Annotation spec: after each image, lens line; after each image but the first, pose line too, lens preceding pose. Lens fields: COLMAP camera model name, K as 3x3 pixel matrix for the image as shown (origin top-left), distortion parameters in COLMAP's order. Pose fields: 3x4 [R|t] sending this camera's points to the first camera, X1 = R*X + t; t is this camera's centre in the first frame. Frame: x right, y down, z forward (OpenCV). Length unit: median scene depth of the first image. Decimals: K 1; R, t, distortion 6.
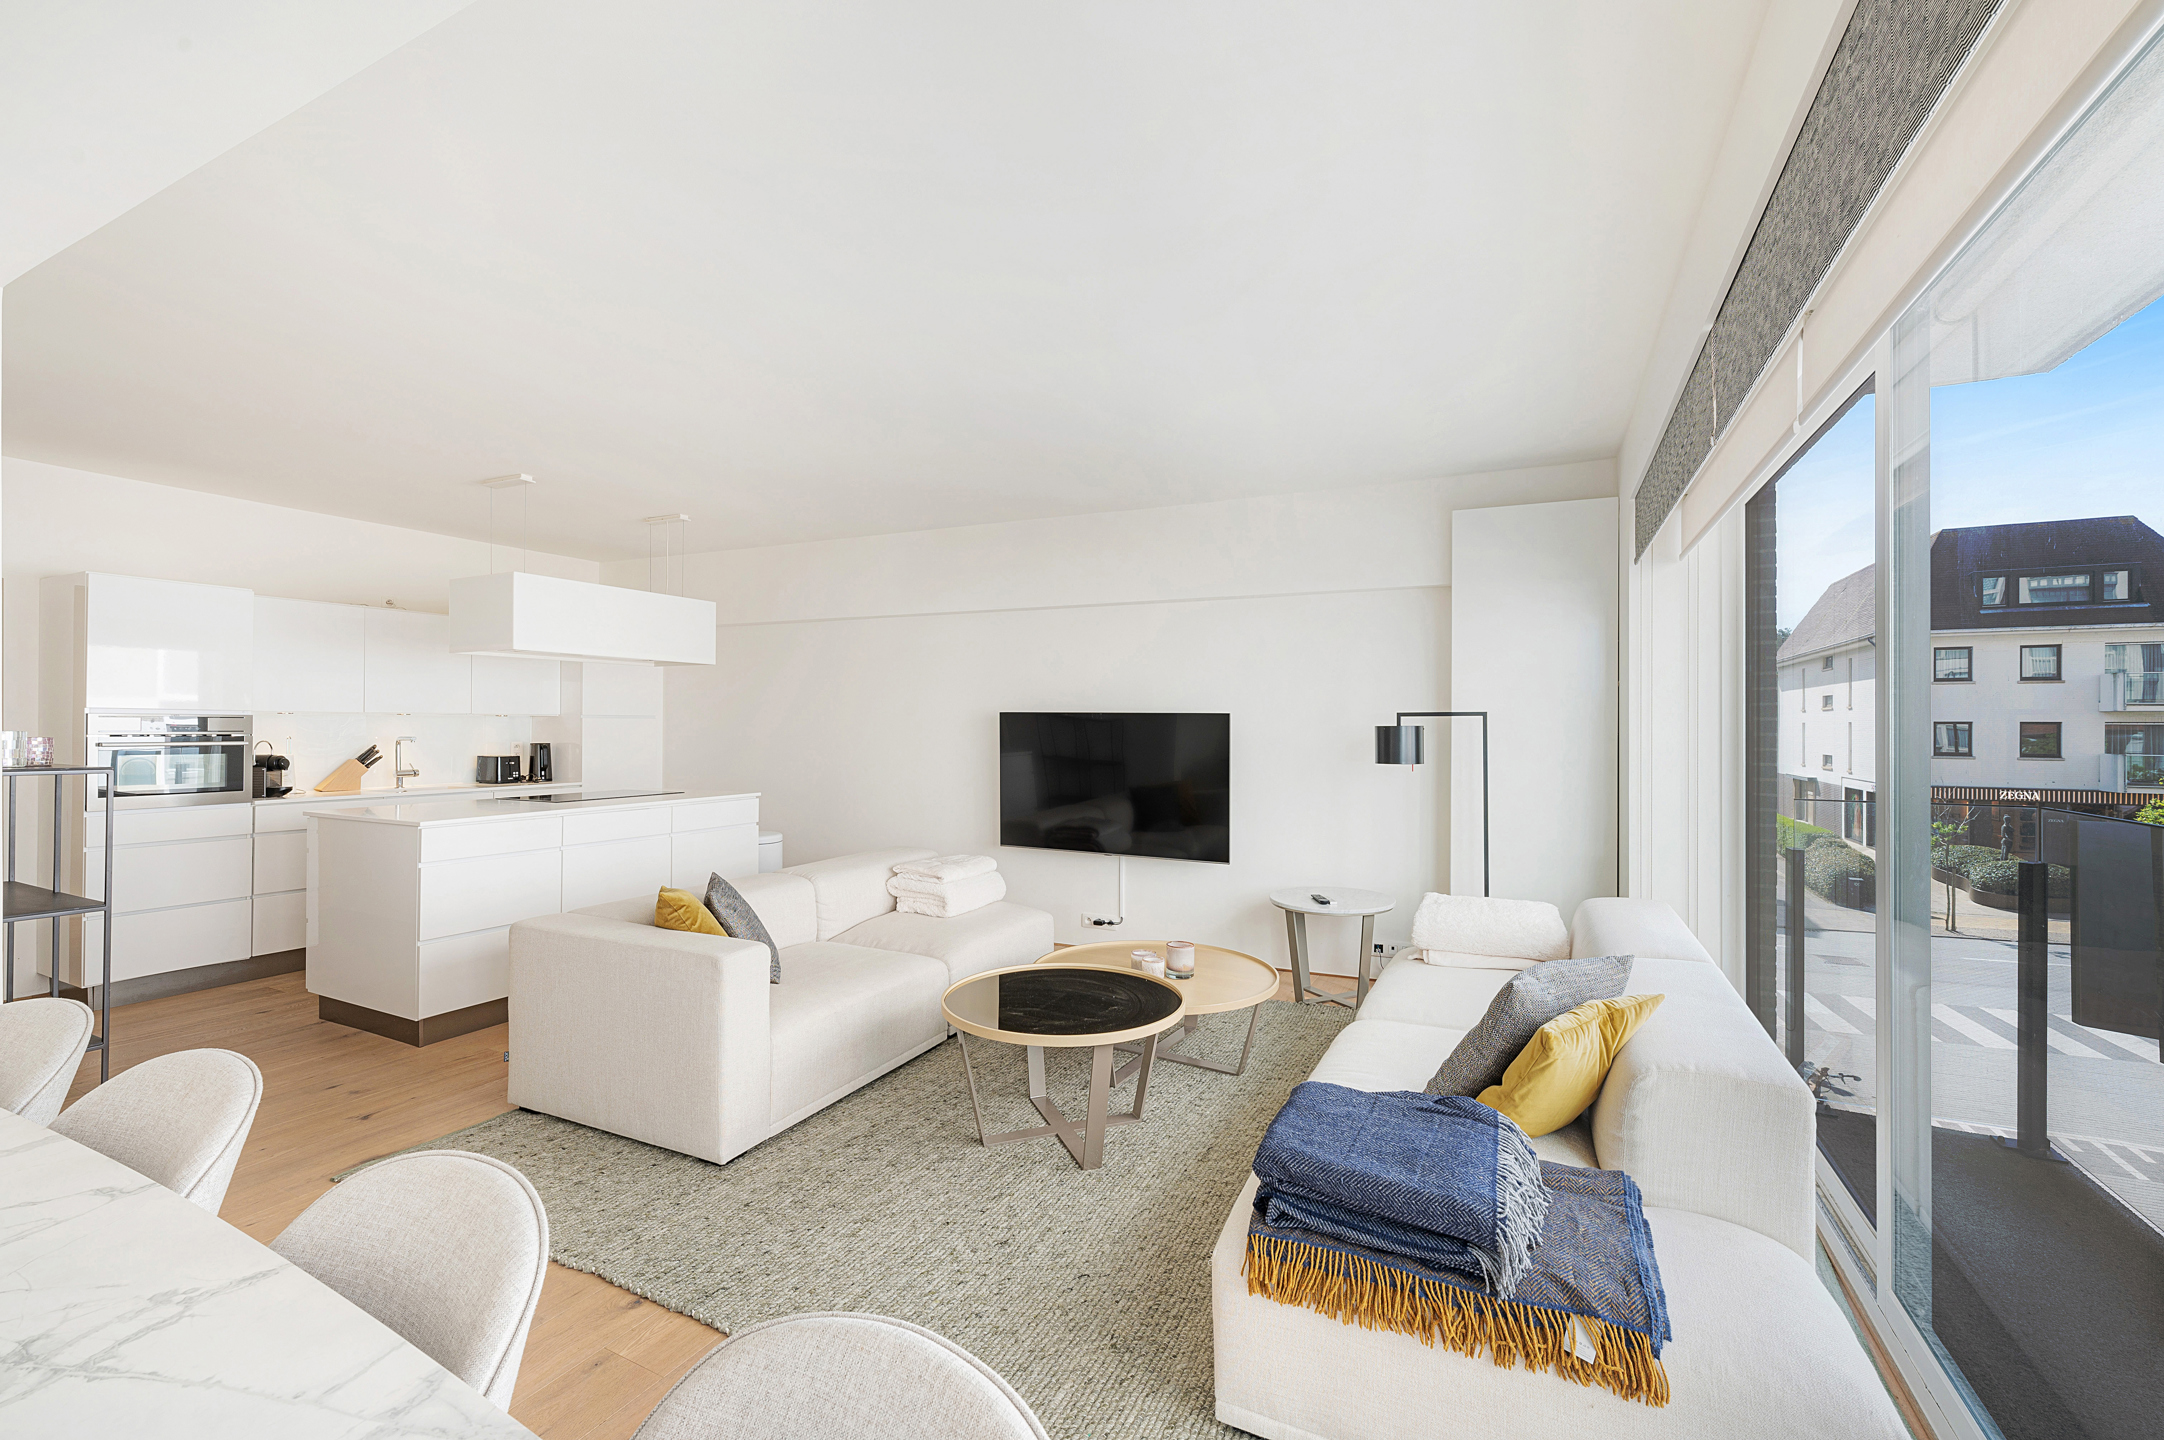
lens RADIAL K [[894.1, 0, 1082.0], [0, 894.1, 720.0], [0, 0, 1]] dist [-0.000964, 0.000264]
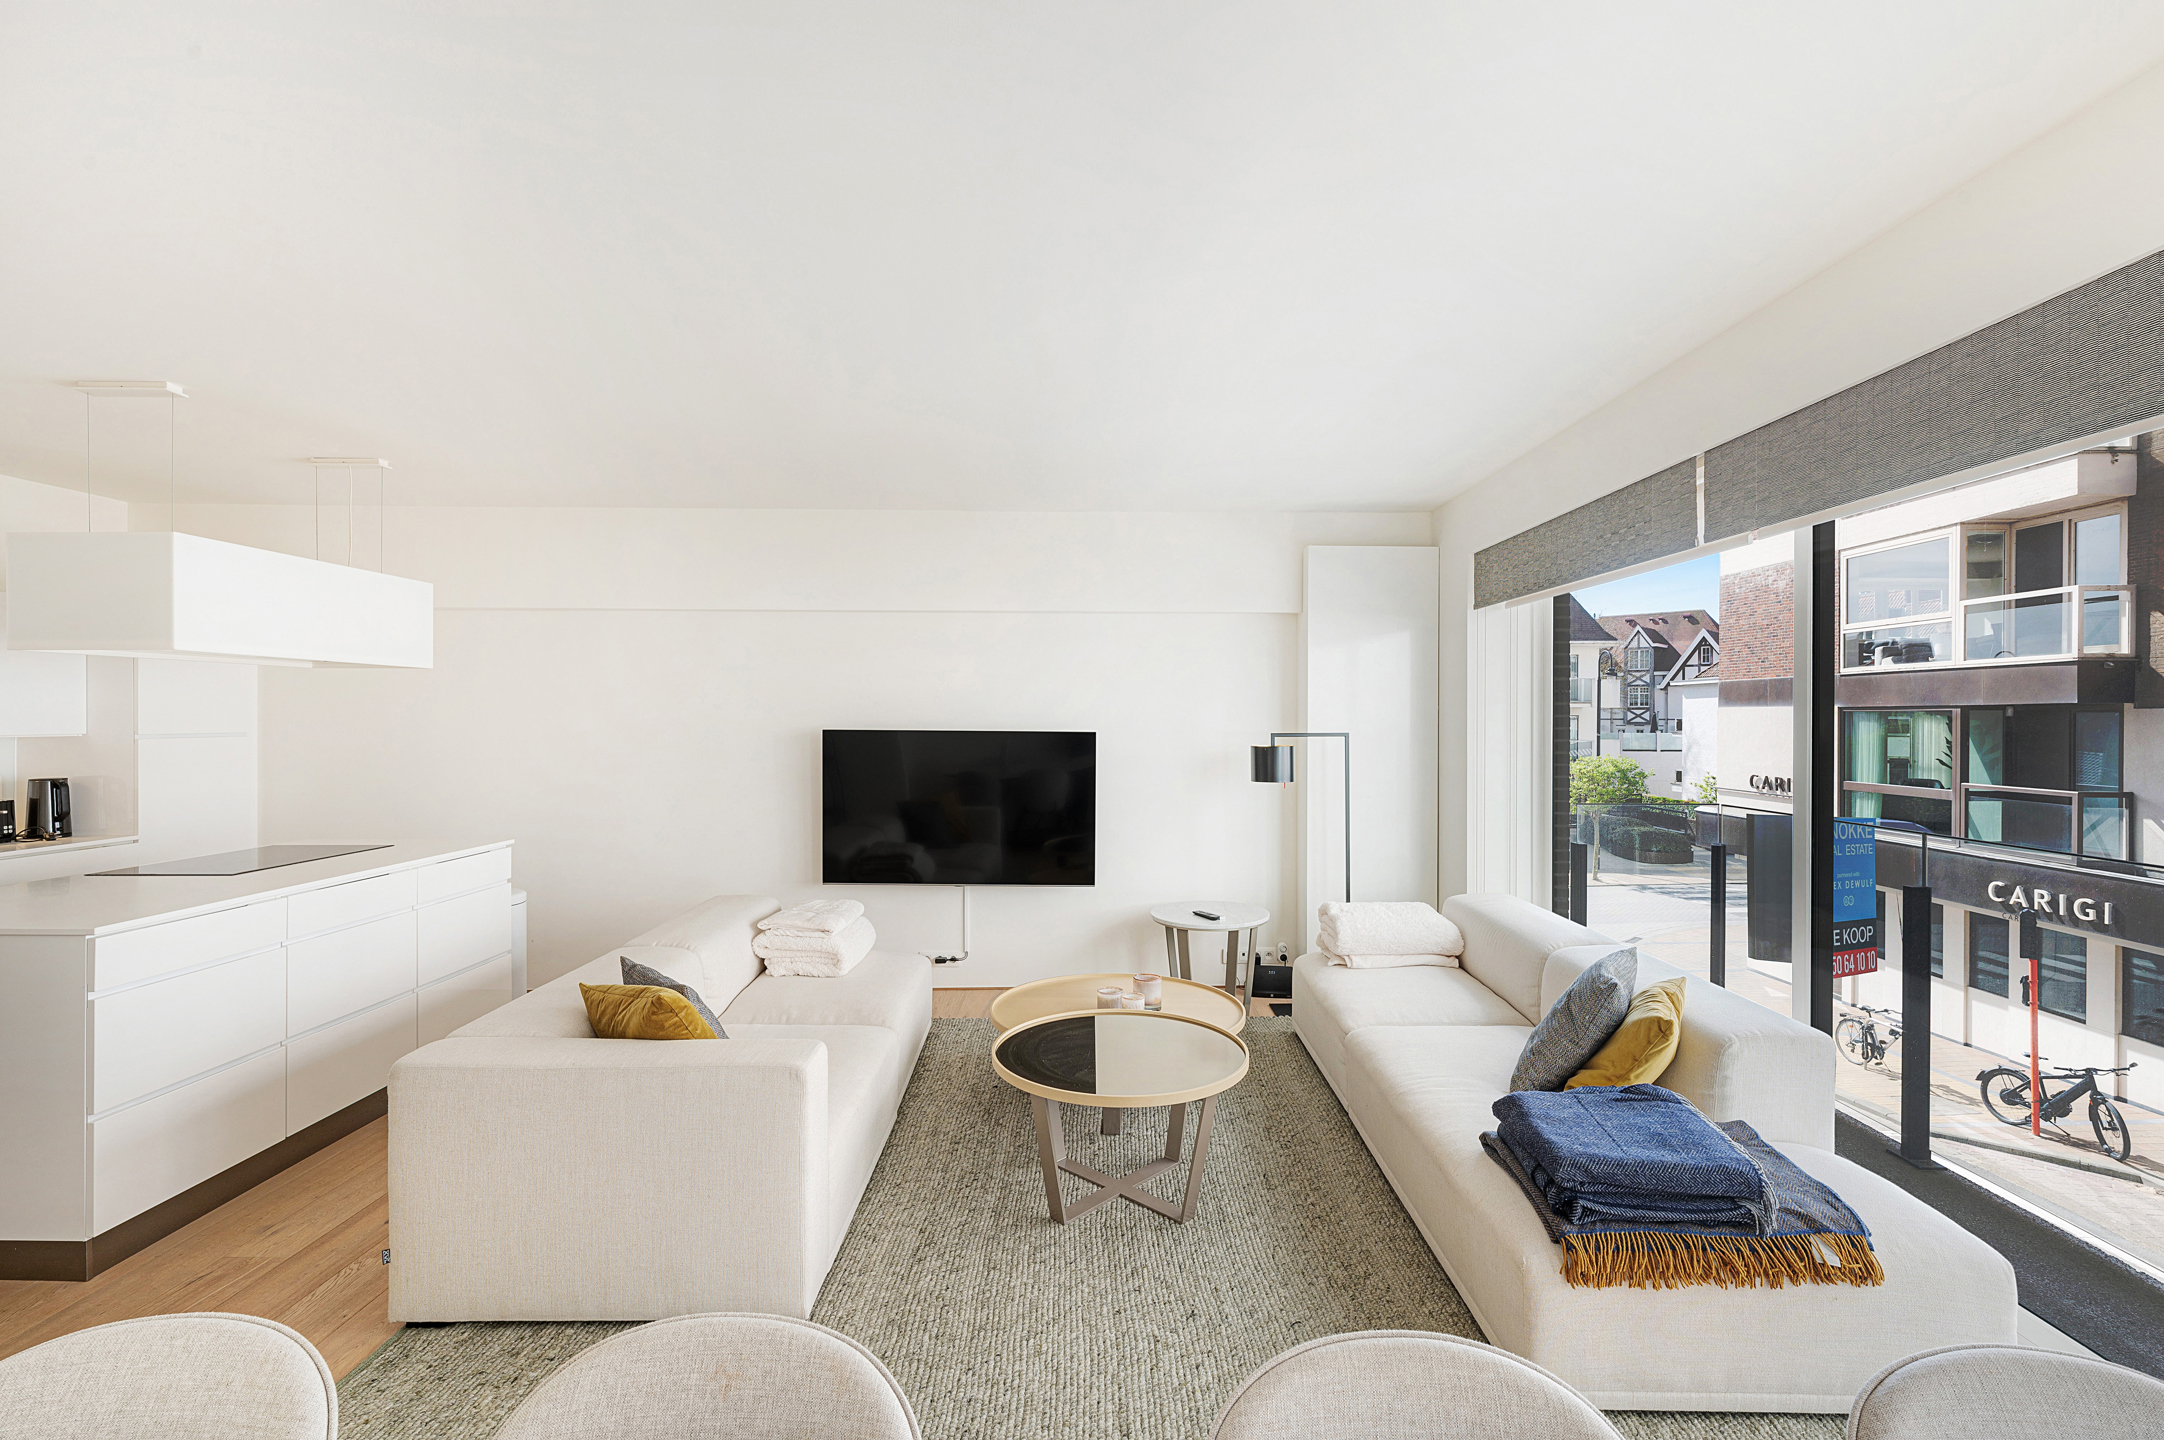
lens RADIAL K [[965.5, 0, 1082.0], [0, 965.5, 720.0], [0, 0, 1]] dist [0.000672, -0.000742]
pose [[0.900165, -0.003742, 0.435532, -0.348944], [-0.000622, 0.999951, 0.009877, -0.035319], [-0.435548, -0.009162, 0.900119, 0.066530]]
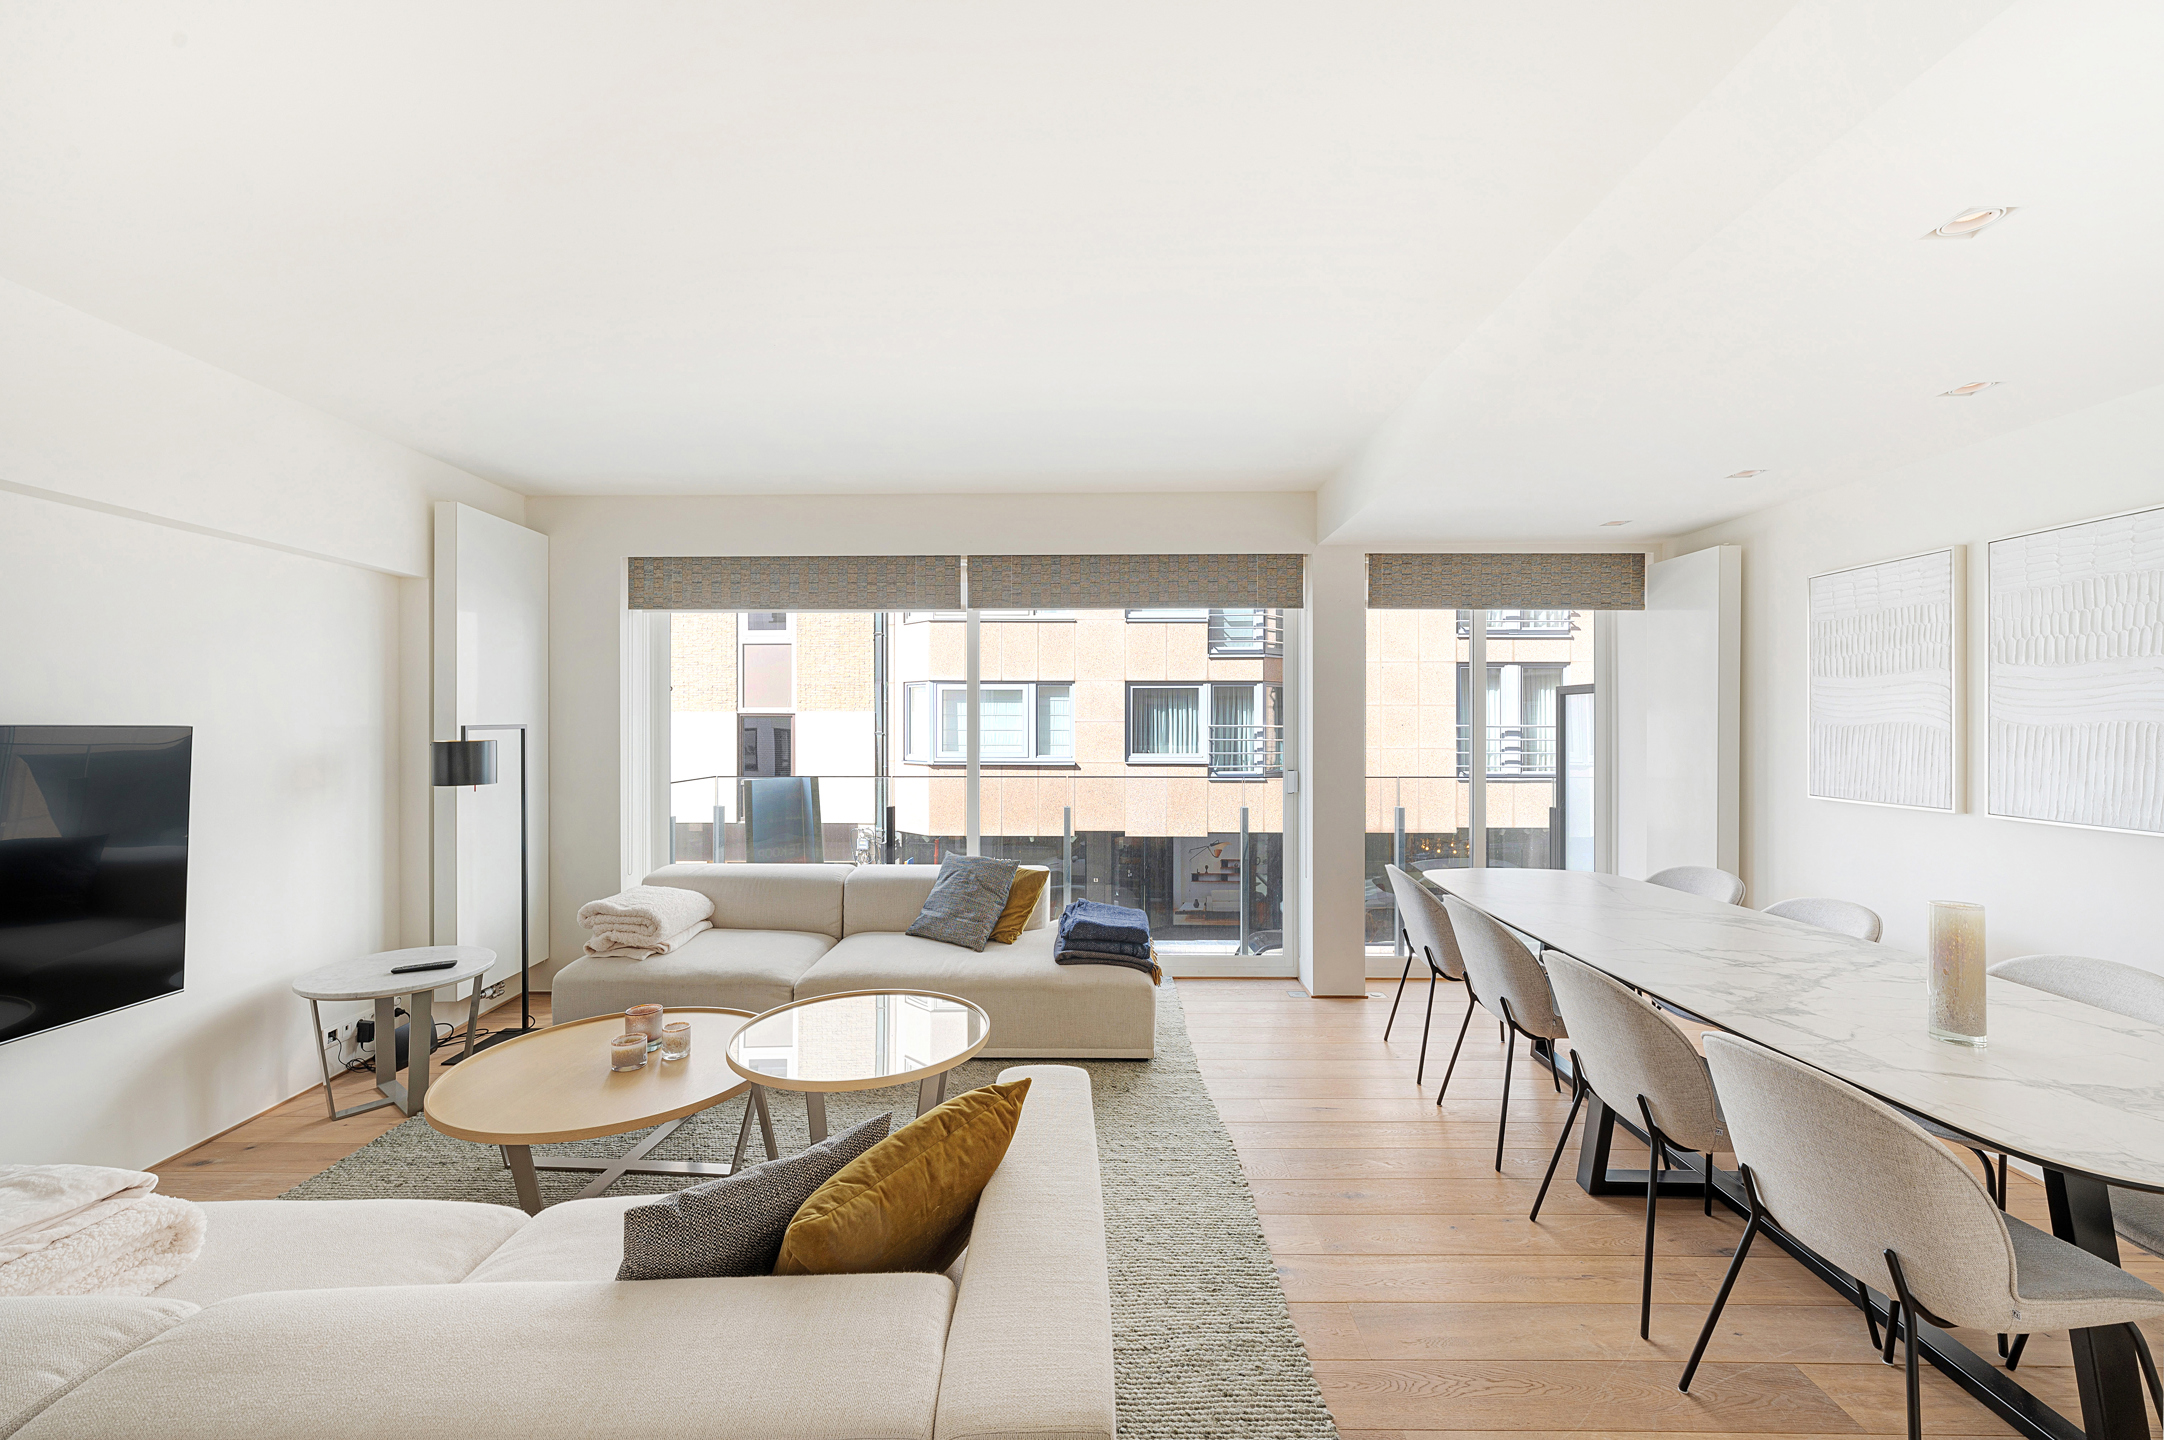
lens RADIAL K [[869.6, 0, 1082.0], [0, 869.6, 720.0], [0, 0, 1]] dist [-0.000489, -0.000079]
pose [[-0.440159, 0.000350, 0.897920, -0.670284], [-0.006464, 0.999973, -0.003559, -0.014178], [-0.897896, -0.007371, -0.440145, 0.831132]]
